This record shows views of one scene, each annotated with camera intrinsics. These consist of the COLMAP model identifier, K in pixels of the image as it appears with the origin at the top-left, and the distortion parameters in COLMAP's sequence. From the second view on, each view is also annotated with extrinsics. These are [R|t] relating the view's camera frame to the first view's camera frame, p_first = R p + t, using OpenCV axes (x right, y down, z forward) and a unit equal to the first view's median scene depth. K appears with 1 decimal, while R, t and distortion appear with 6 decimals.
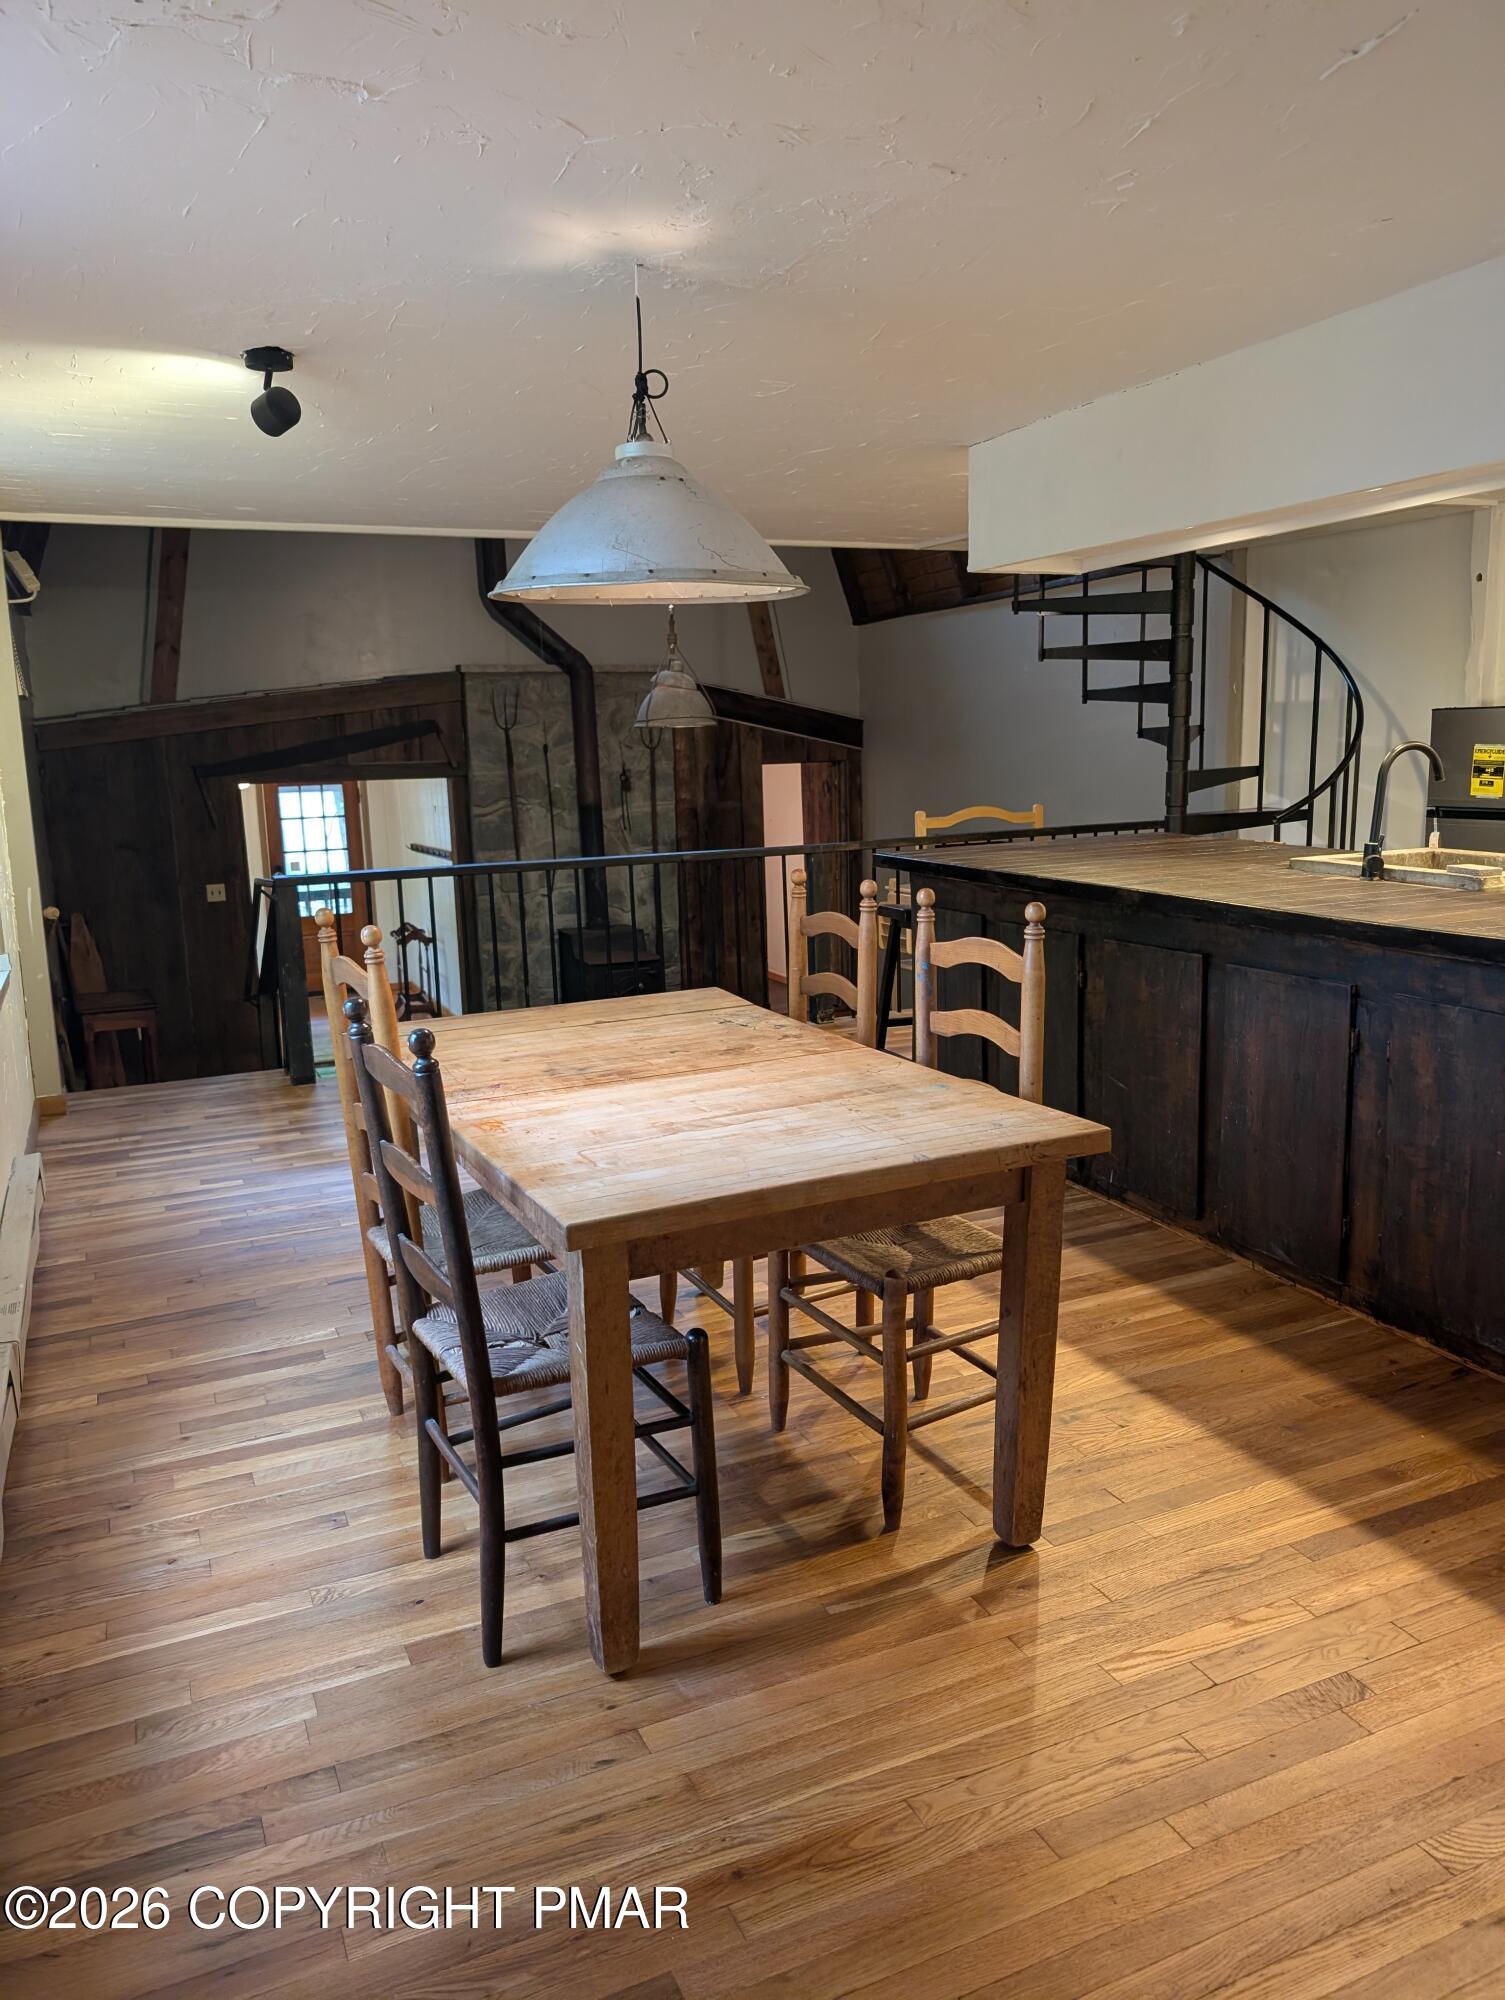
lens RADIAL K [[1459.7, 0, 791.6], [0, 1459.7, 1035.3], [0, 0, 1]] dist [0.002452, -0.001870]
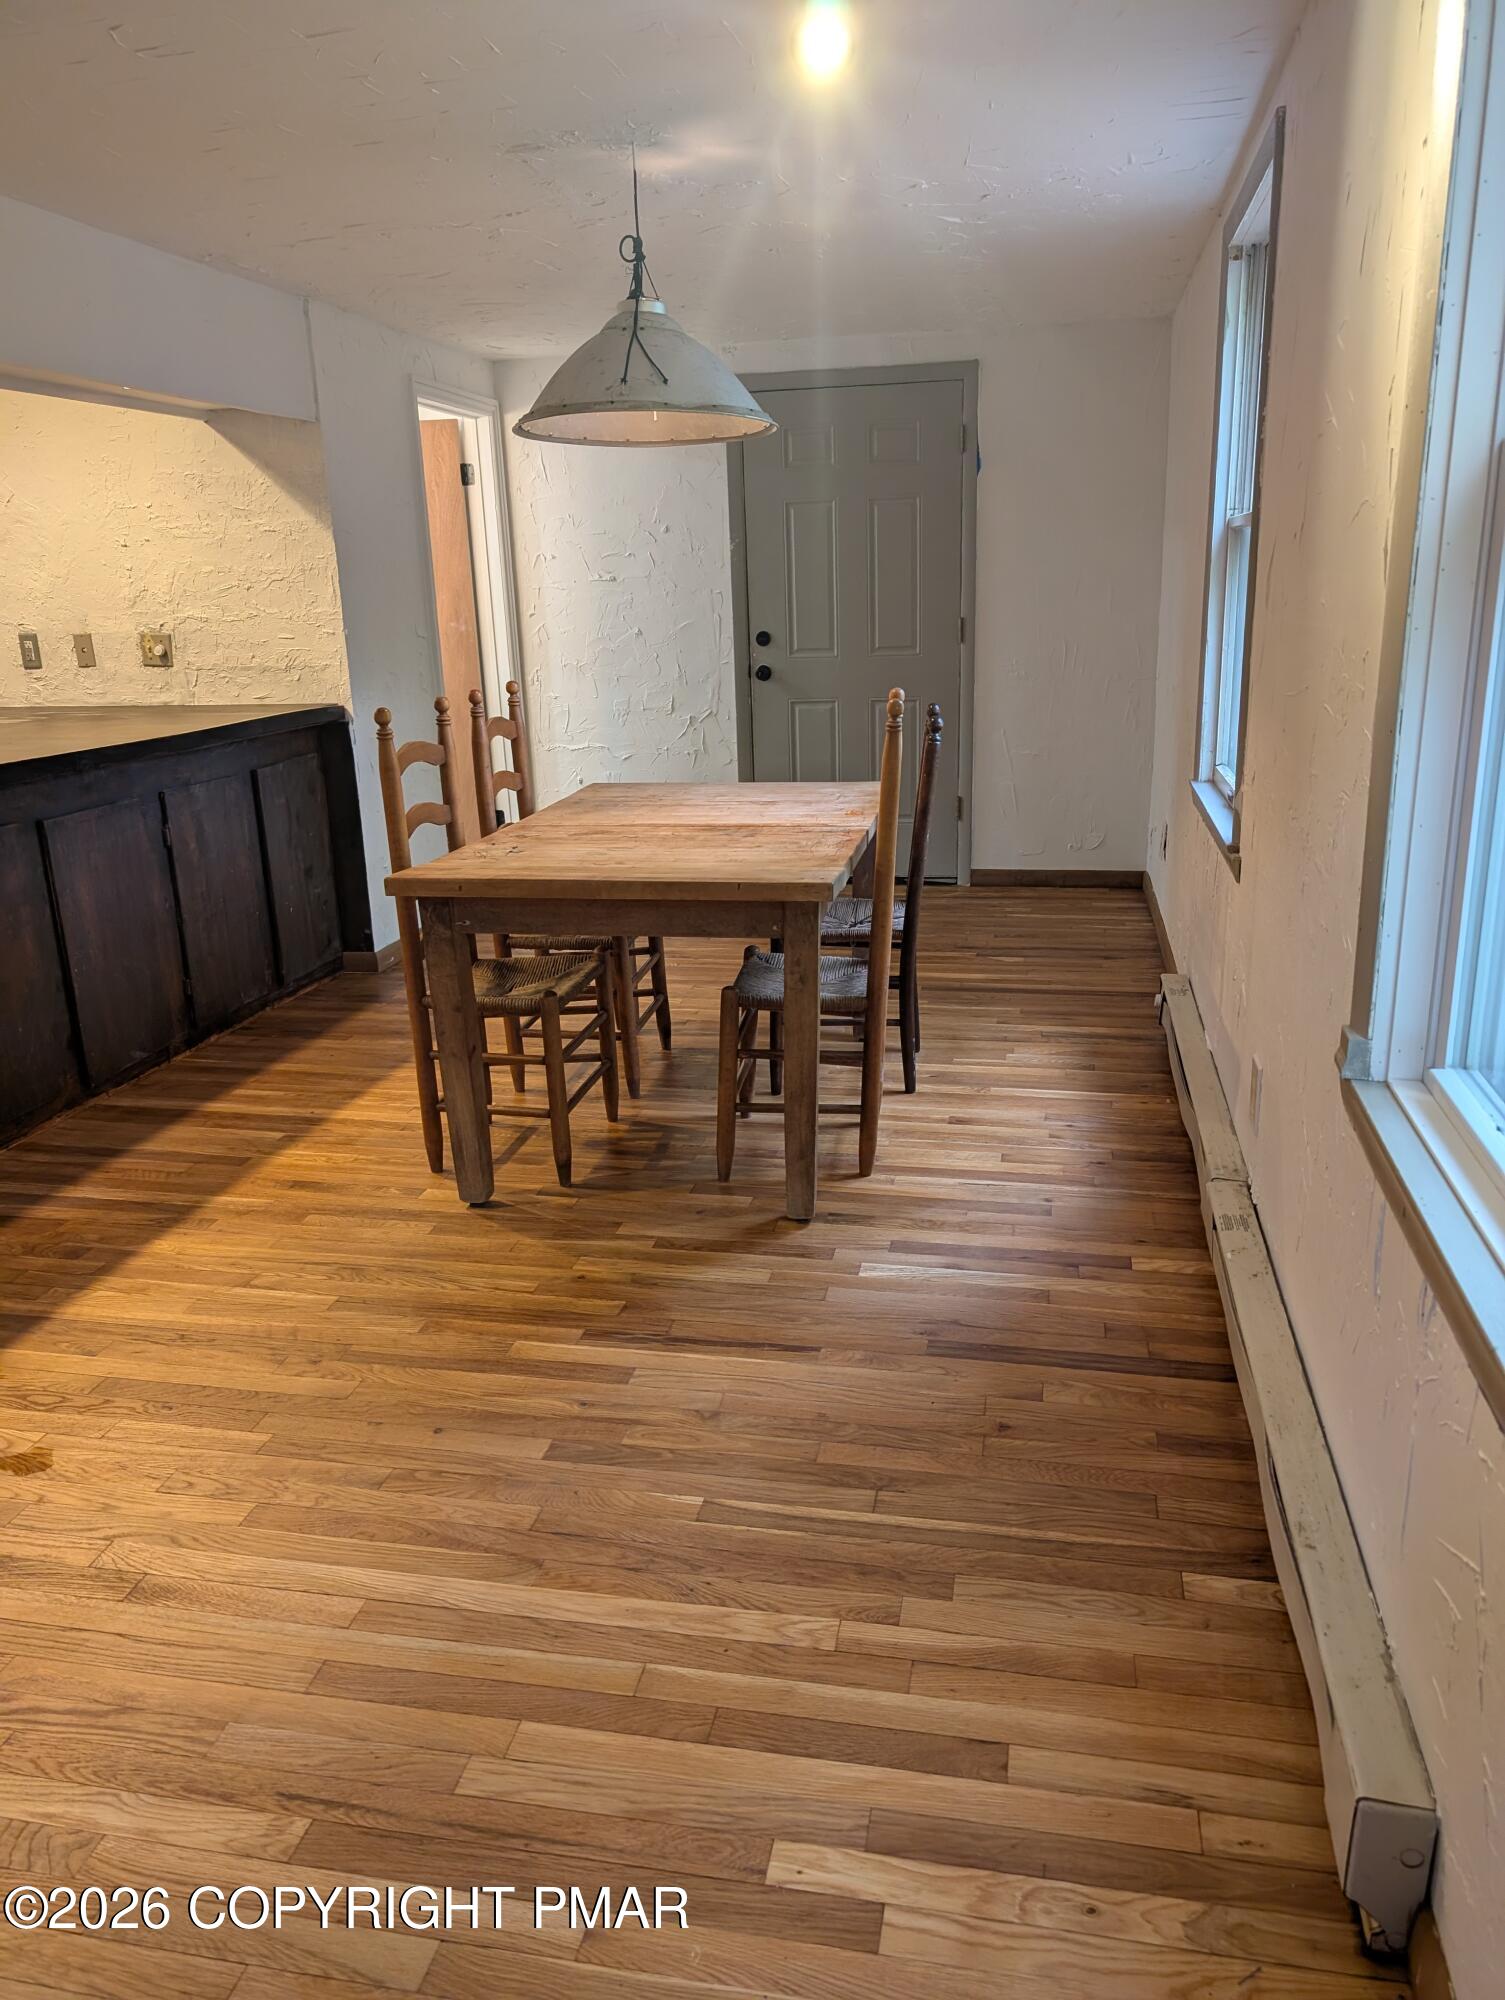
lens RADIAL K [[1440.2, 0, 752.5], [0, 1440.2, 1000.0], [0, 0, 1]] dist [0.008531, -0.001068]
pose [[-0.797420, -0.117429, 0.591888, -0.750518], [0.171326, 0.896456, 0.408673, -0.282309], [-0.578592, 0.427290, -0.694734, 1.586553]]
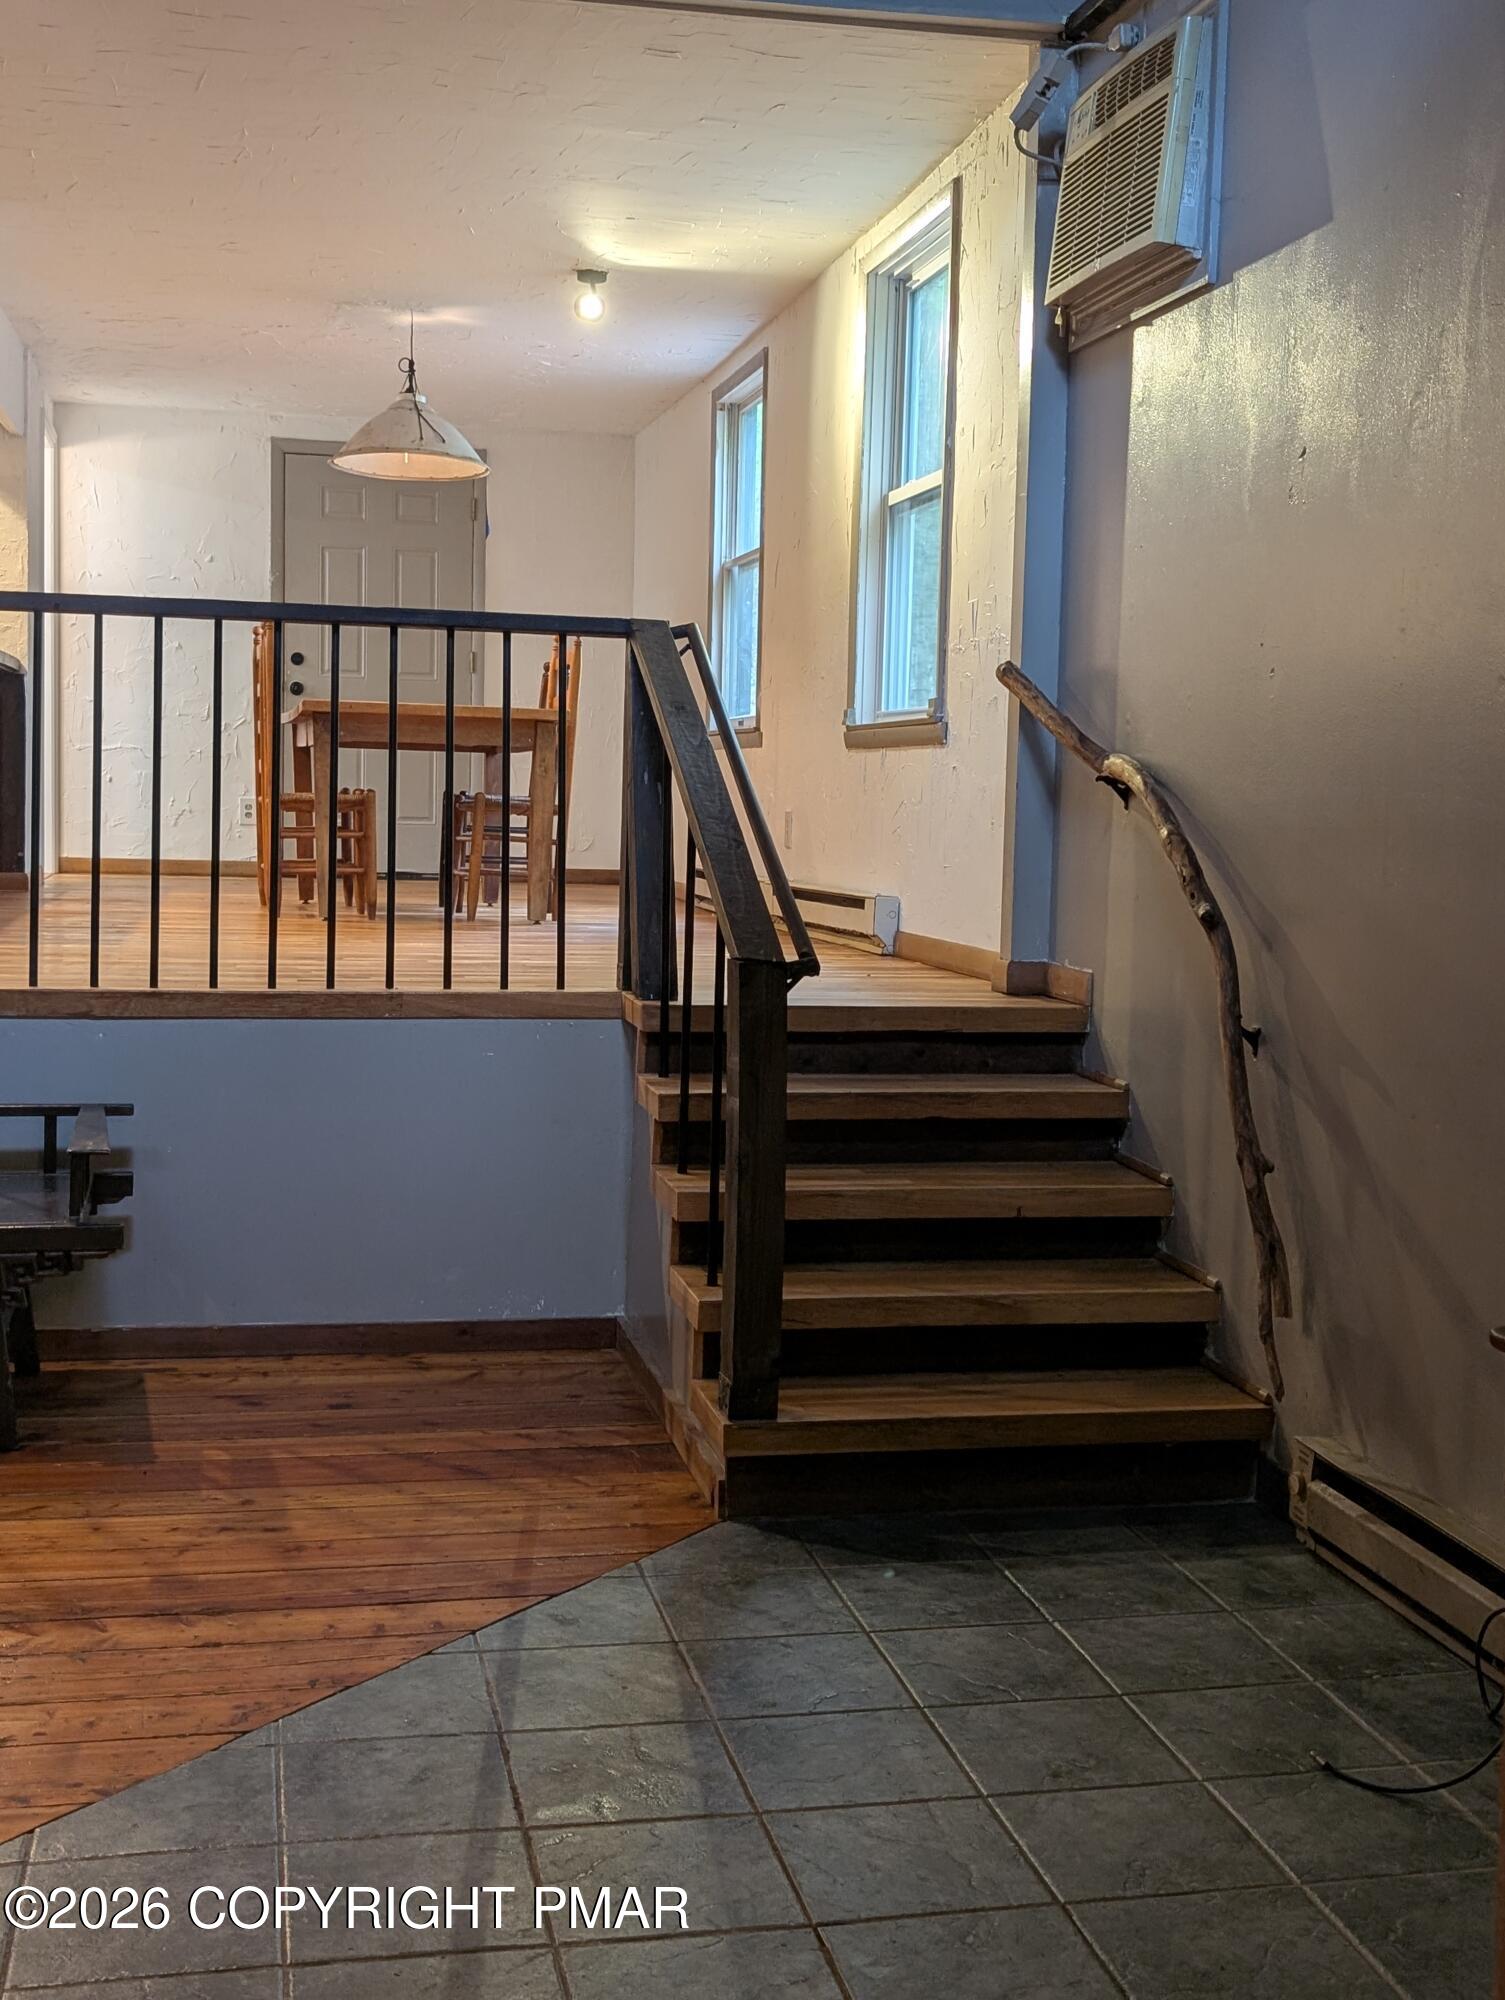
lens RADIAL K [[2355.7, 0, 730.8], [0, 2355.7, 994.8], [0, 0, 1]] dist [0.183450, -0.647864]
pose [[-0.972069, -0.015973, 0.234151, -1.036552], [0.049310, 0.961513, 0.270297, -0.372677], [-0.229457, 0.274293, -0.933870, 3.288558]]
